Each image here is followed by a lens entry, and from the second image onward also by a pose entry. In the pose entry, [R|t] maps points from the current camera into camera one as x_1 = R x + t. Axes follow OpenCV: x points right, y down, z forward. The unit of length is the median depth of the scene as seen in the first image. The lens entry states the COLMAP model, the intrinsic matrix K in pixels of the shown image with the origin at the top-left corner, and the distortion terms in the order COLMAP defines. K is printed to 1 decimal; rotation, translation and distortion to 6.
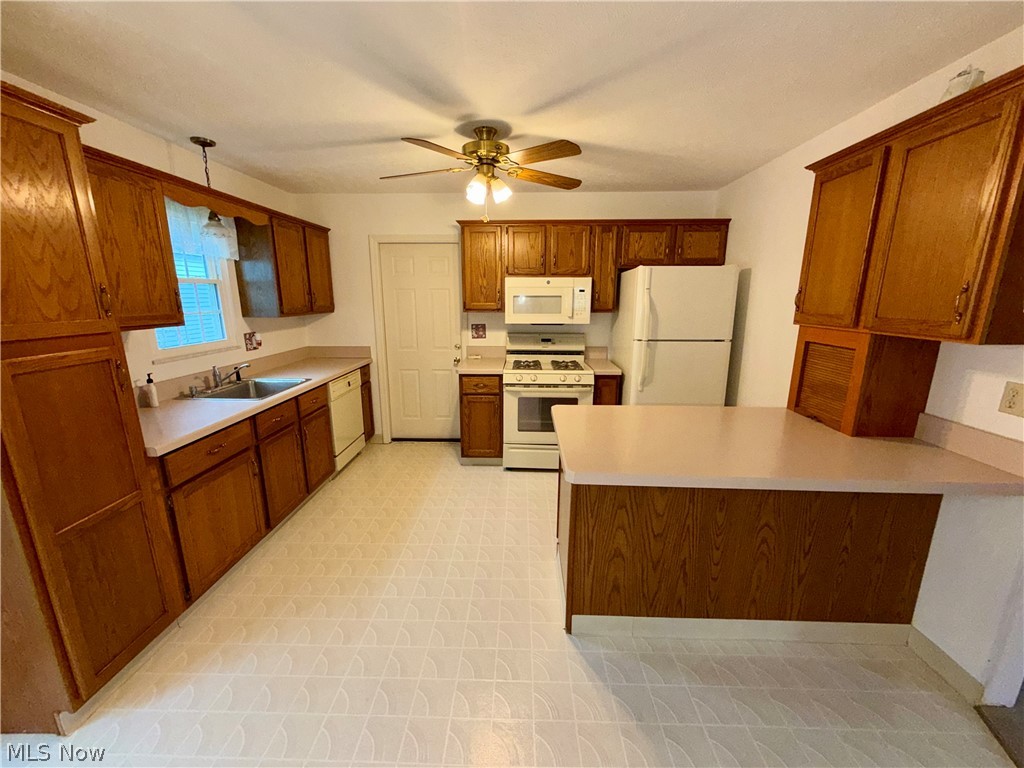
lens RADIAL K [[406.1, 0, 511.0], [0, 406.1, 388.6], [0, 0, 1]] dist [0.001045, -0.000370]
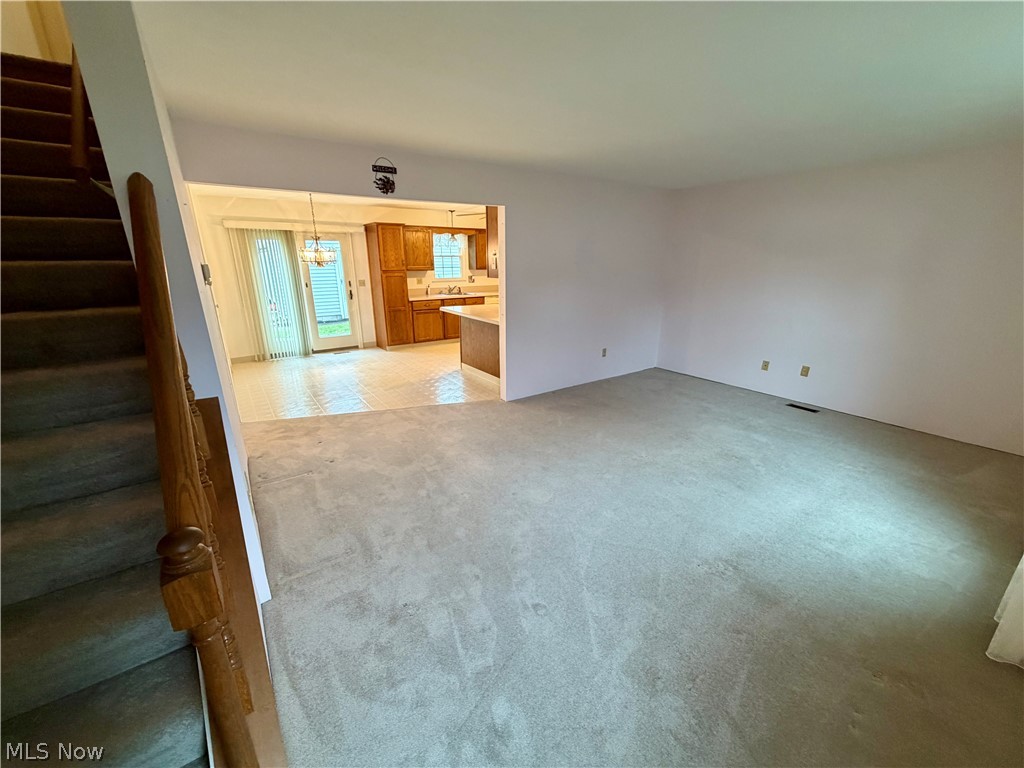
lens RADIAL K [[406.1, 0, 511.0], [0, 406.1, 388.6], [0, 0, 1]] dist [0.001045, -0.000370]
pose [[0.601448, 0.242338, -0.761271, 1.749734], [-0.176185, 0.969658, 0.169478, 0.082434], [0.779243, 0.032193, 0.625895, -0.435071]]
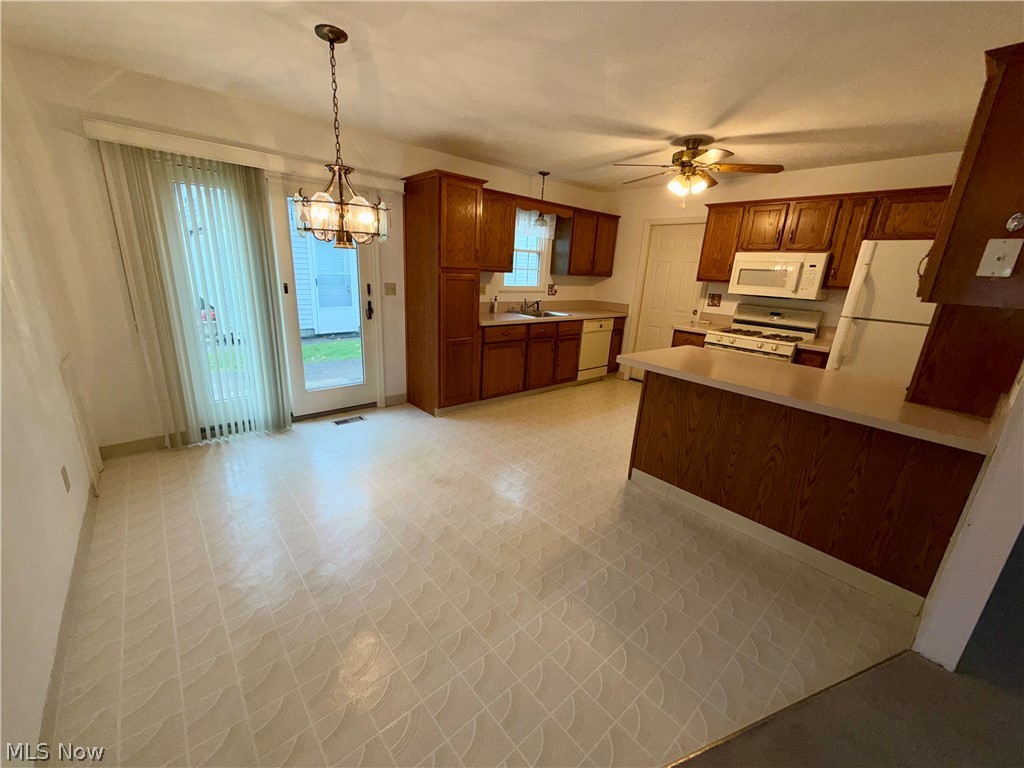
lens RADIAL K [[406.1, 0, 511.0], [0, 406.1, 388.6], [0, 0, 1]] dist [0.001045, -0.000370]
pose [[0.679793, 0.241971, -0.692338, 0.502026], [-0.213003, 0.968454, 0.129330, 0.098026], [0.701791, 0.059552, 0.709889, -0.269460]]
